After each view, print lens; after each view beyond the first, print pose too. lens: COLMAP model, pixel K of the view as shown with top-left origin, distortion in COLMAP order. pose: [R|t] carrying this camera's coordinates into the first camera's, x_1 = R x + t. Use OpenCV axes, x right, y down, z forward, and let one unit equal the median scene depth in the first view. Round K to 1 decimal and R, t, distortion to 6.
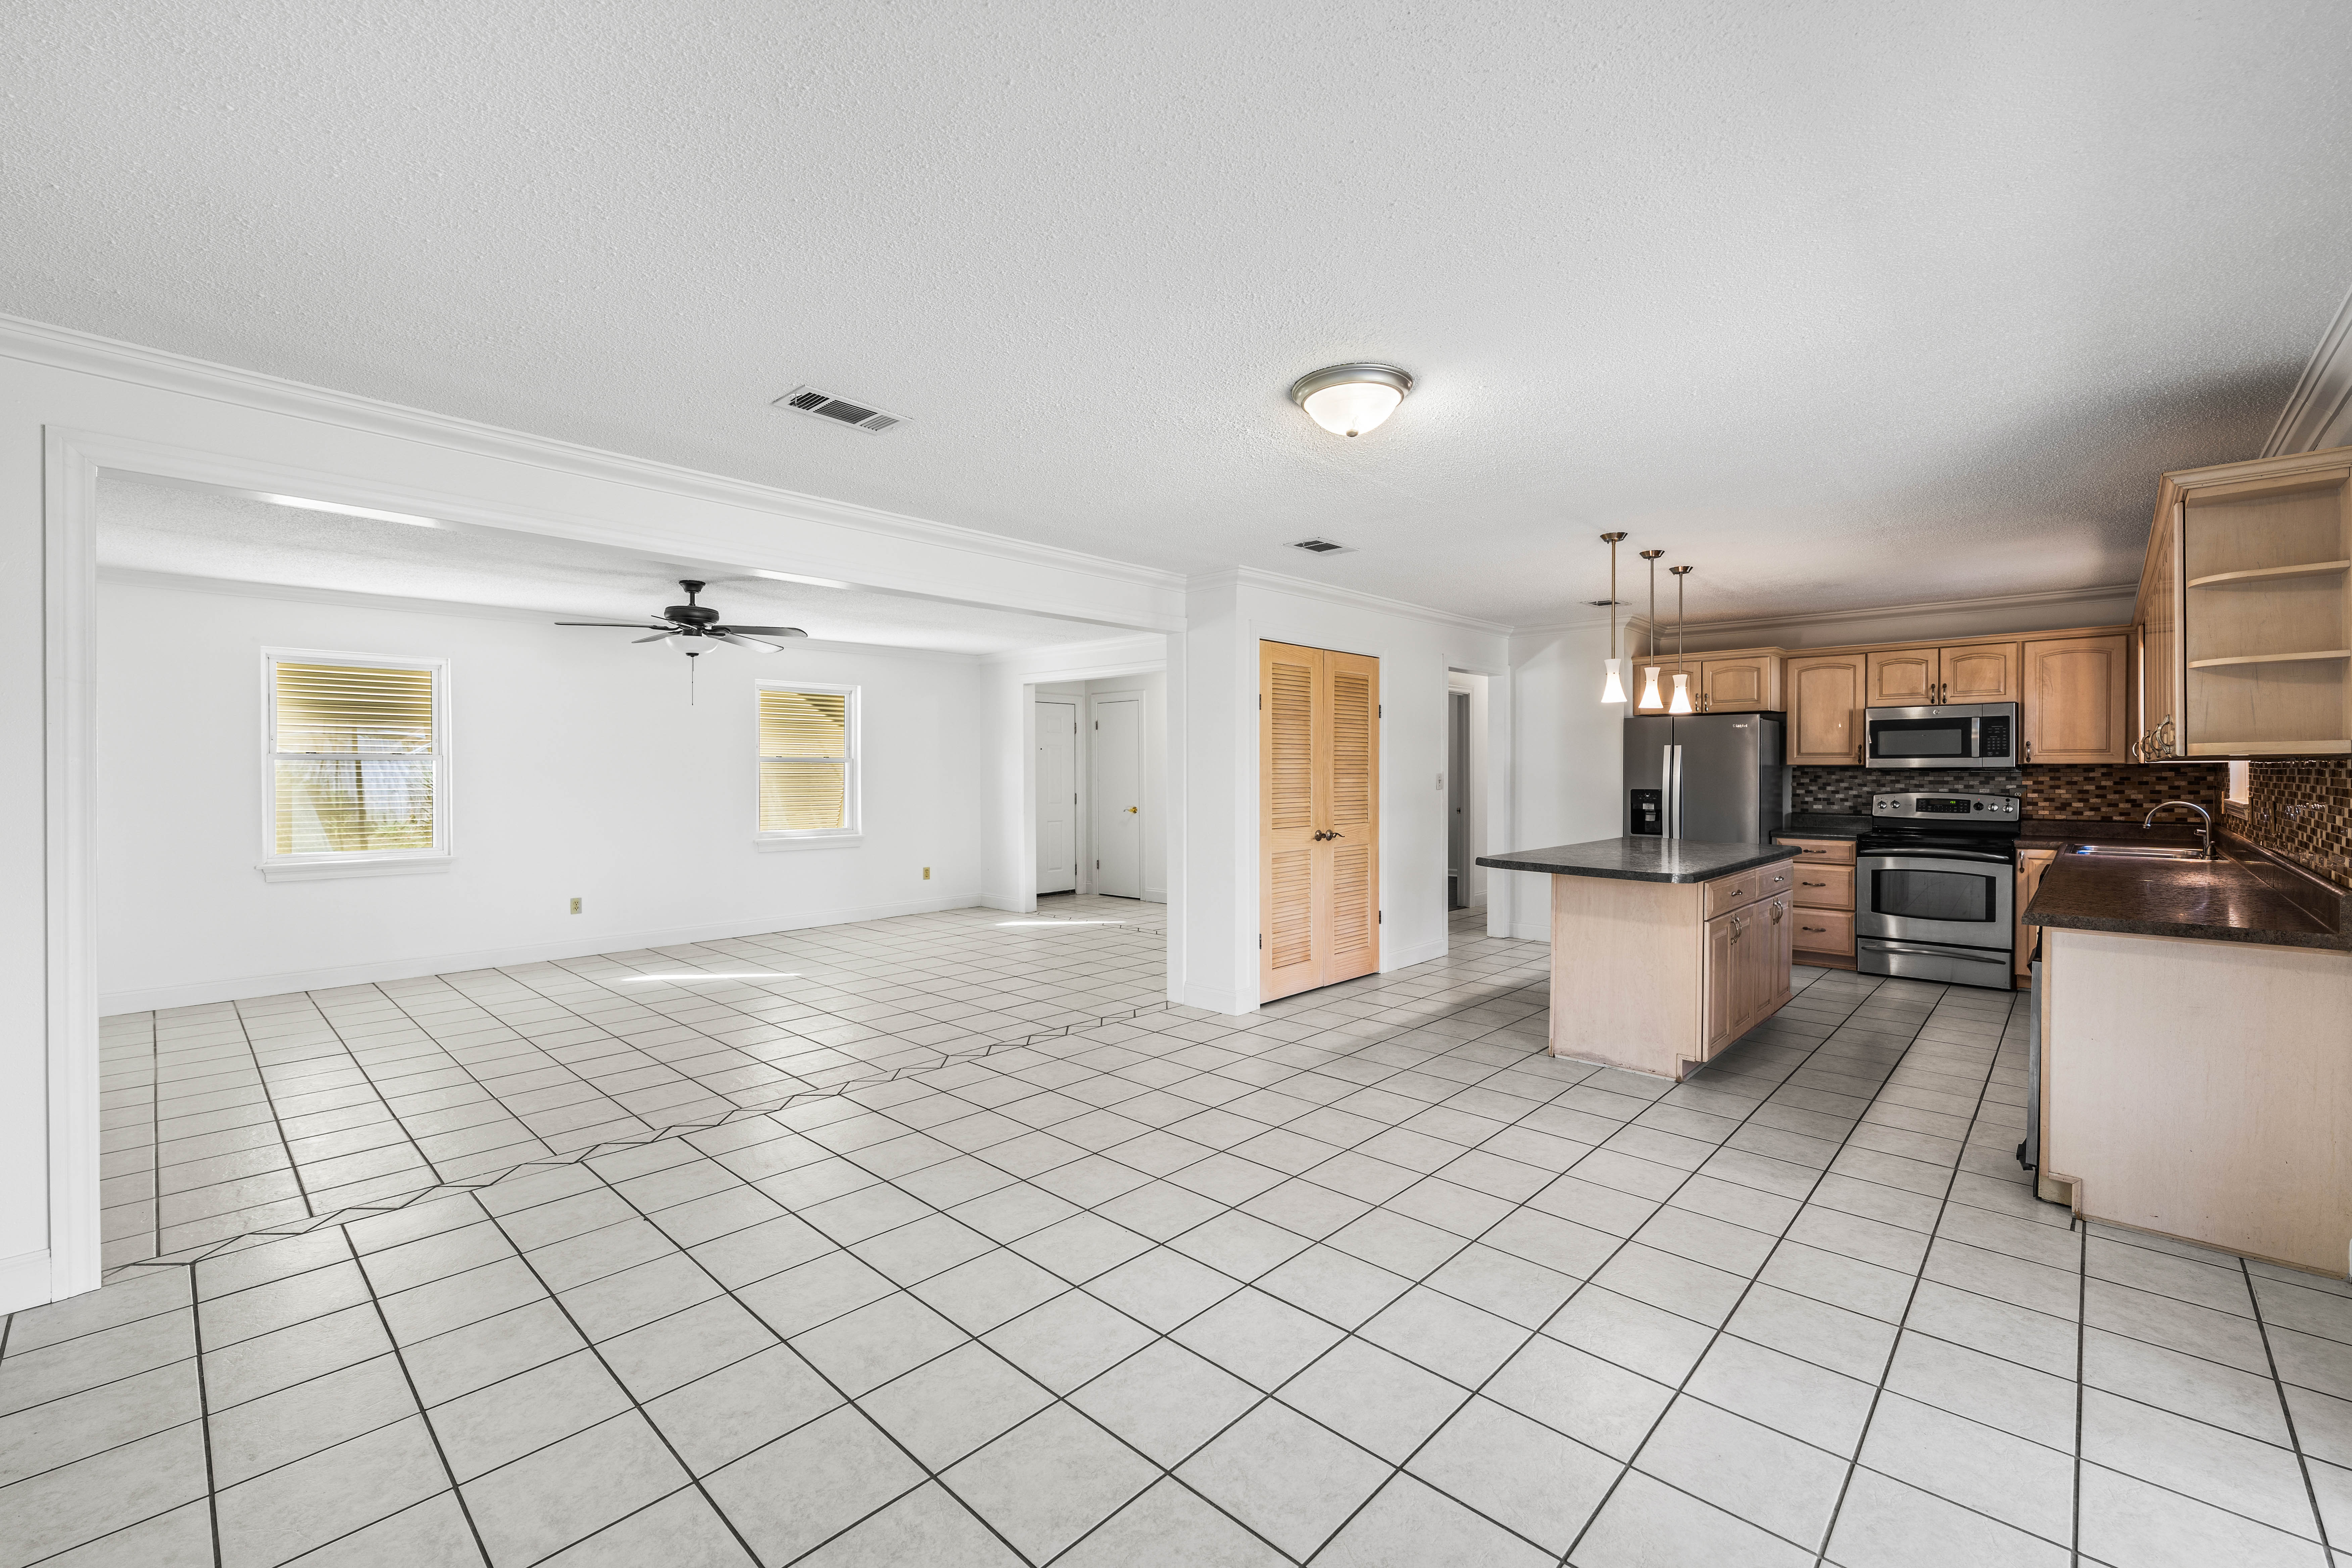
lens RADIAL K [[990.0, 0, 1125.7], [0, 990.0, 778.0], [0, 0, 1]] dist [0.002315, -0.001664]
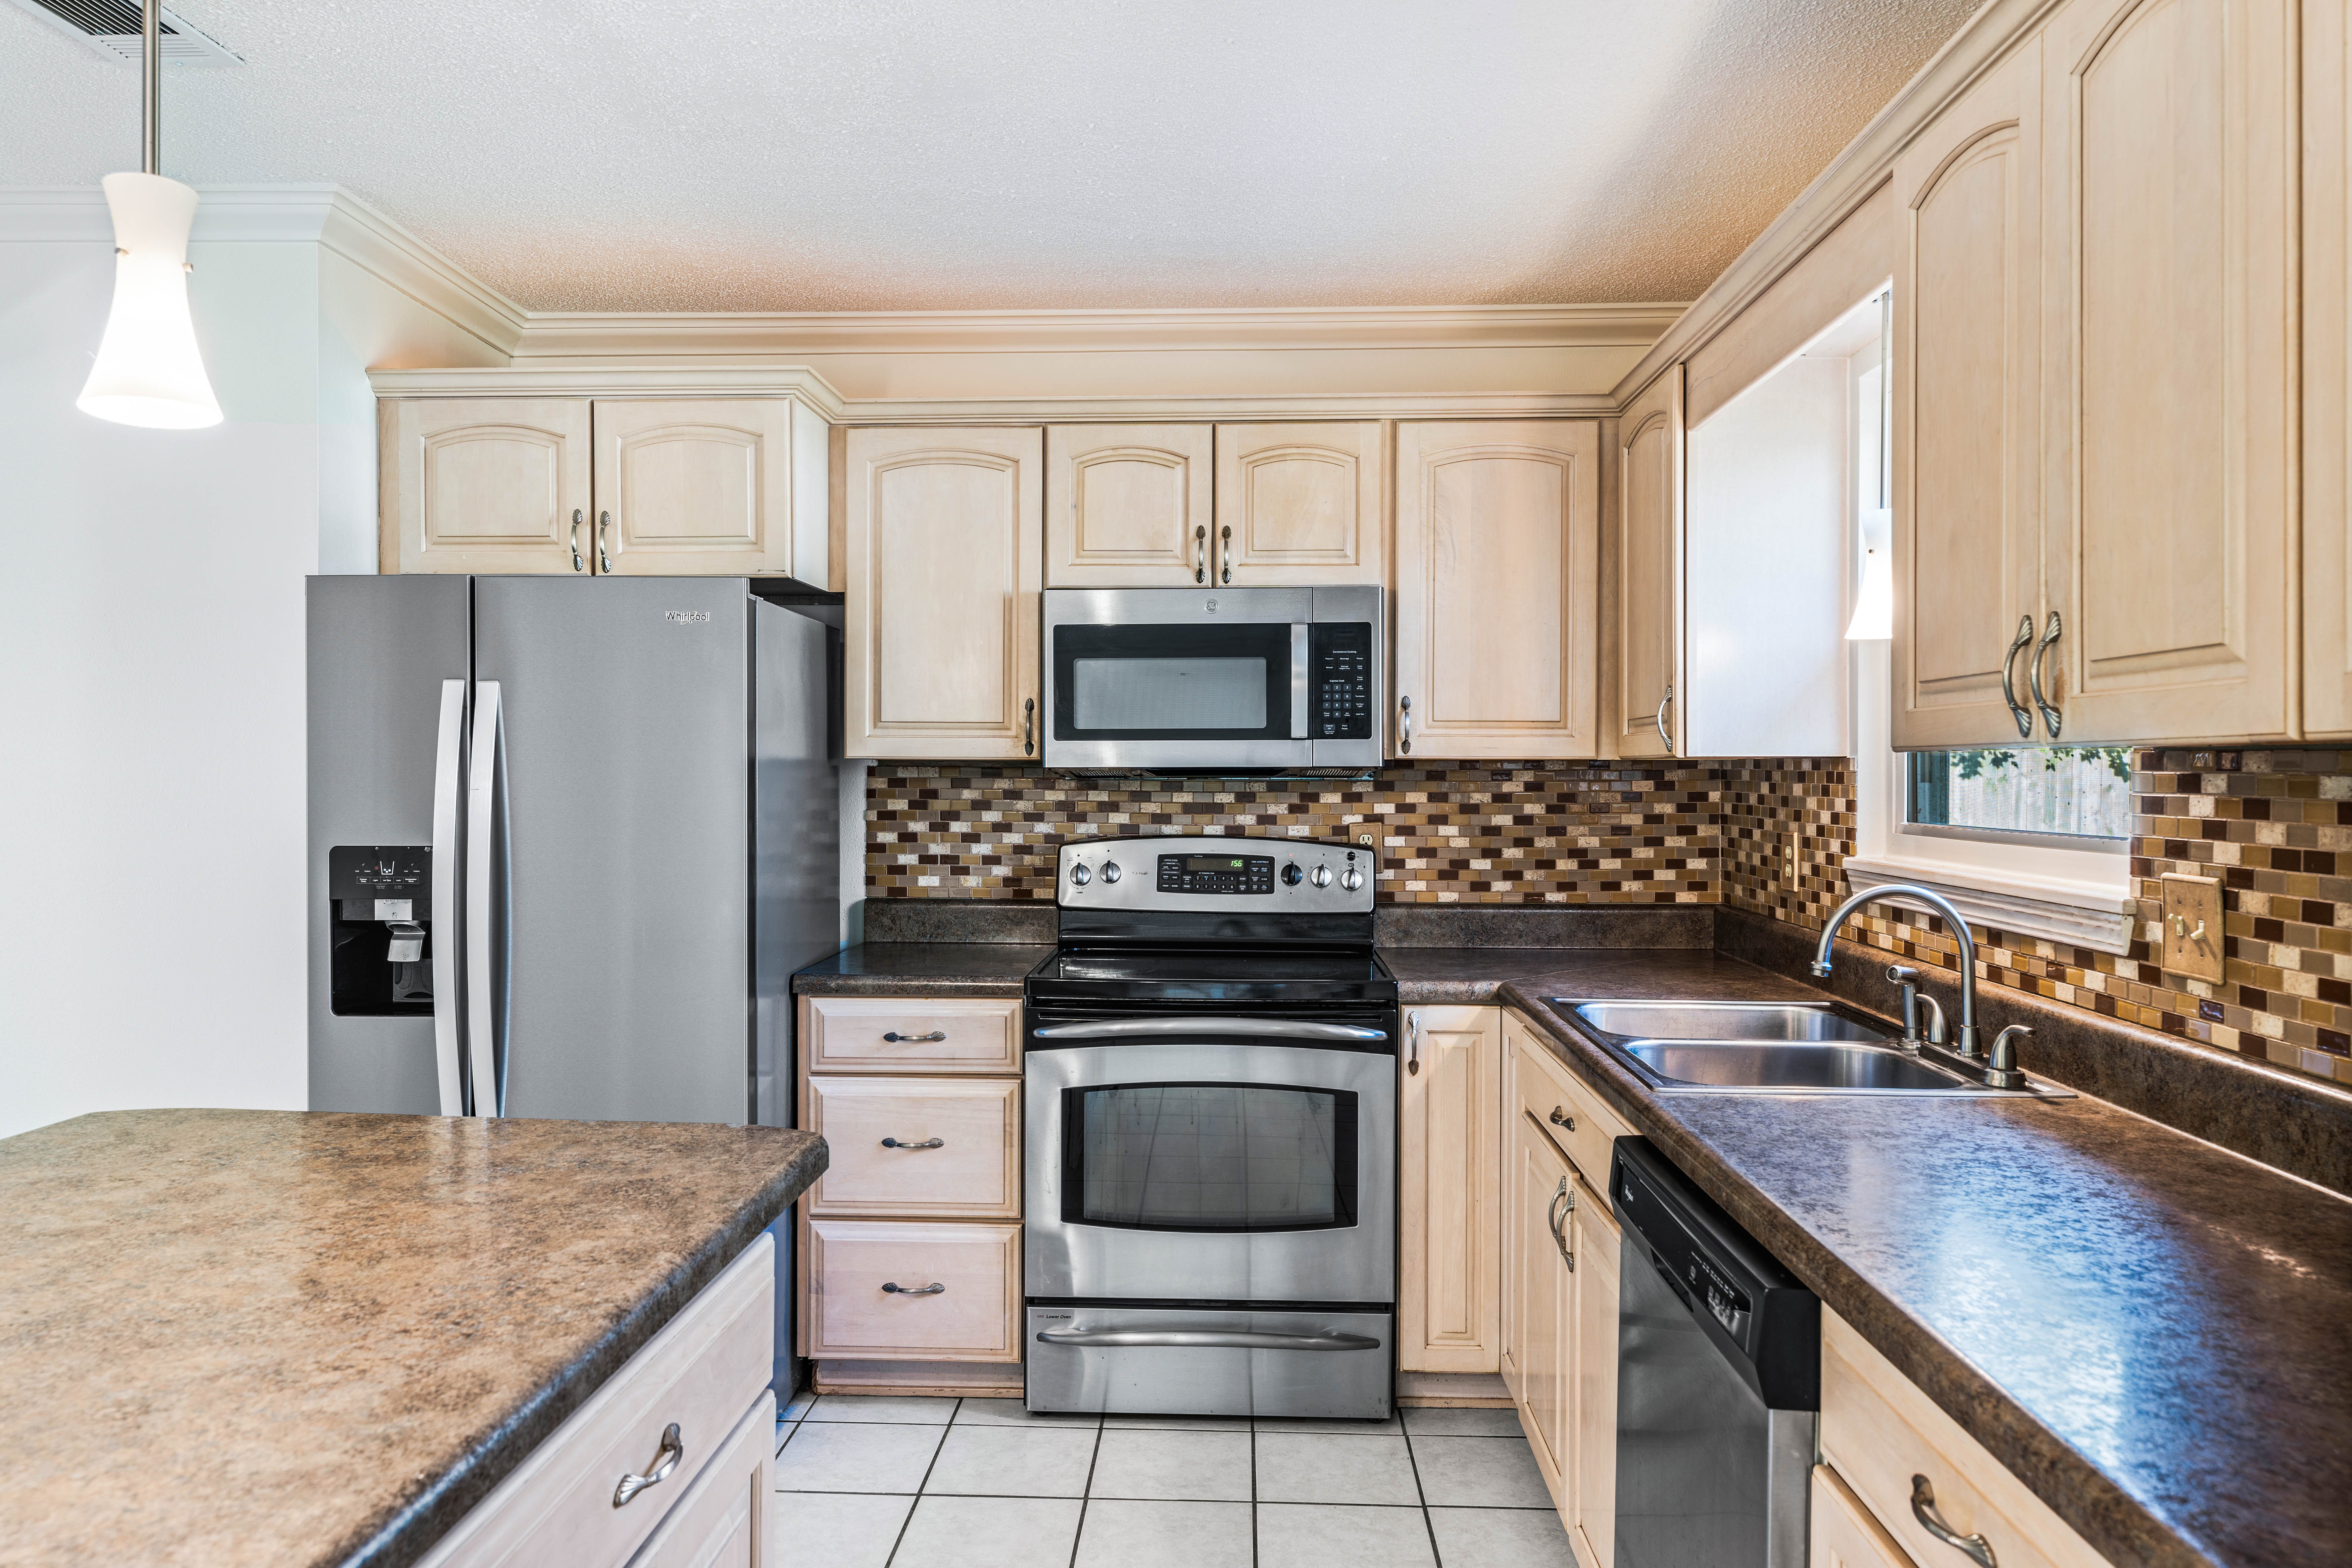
lens RADIAL K [[1580.4, 0, 1184.4], [0, 1580.4, 782.9], [0, 0, 1]] dist [0.000571, 0.001026]
pose [[0.733028, -0.003004, 0.680191, 0.456340], [0.002205, 0.999995, 0.002040, -0.006732], [-0.680194, 0.000004, 0.733032, 0.628656]]
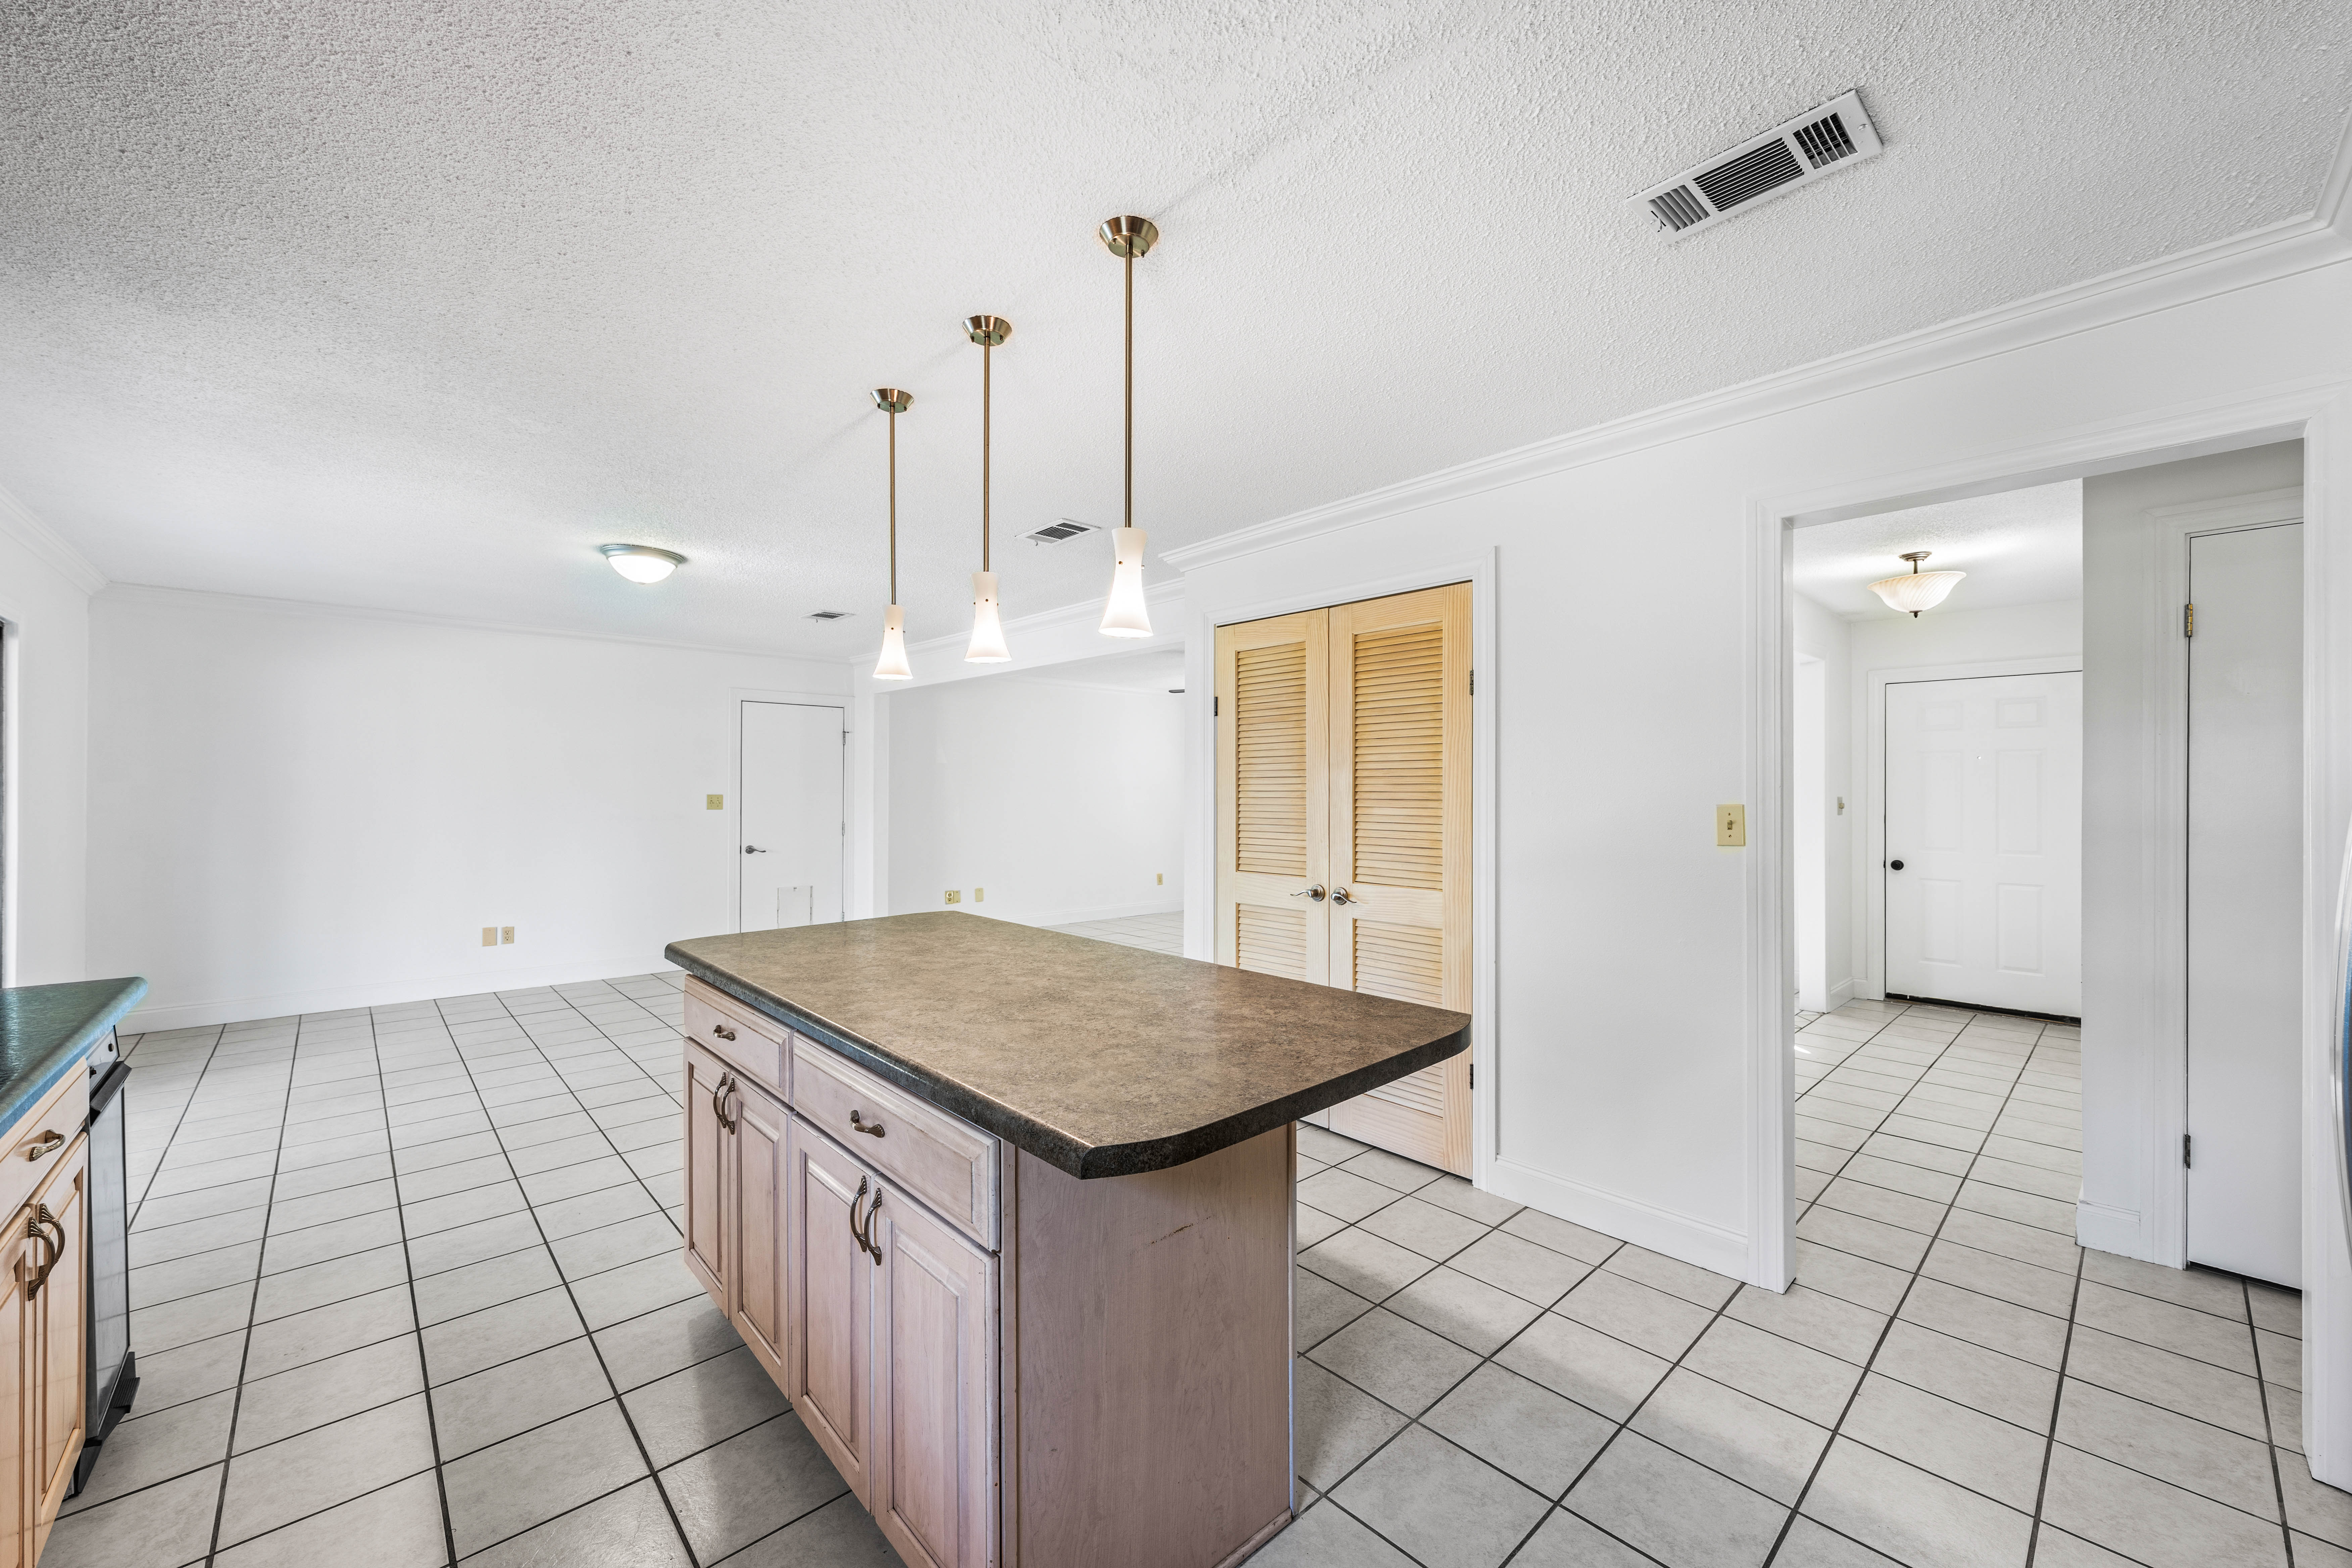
lens RADIAL K [[913.6, 0, 1175.2], [0, 913.6, 786.6], [0, 0, 1]] dist [0.003665, 0.000340]
pose [[-0.049904, -0.000885, -0.998754, 0.802837], [-0.009685, 0.999953, -0.000402, -0.011253], [0.998707, 0.009653, -0.049910, 0.932434]]
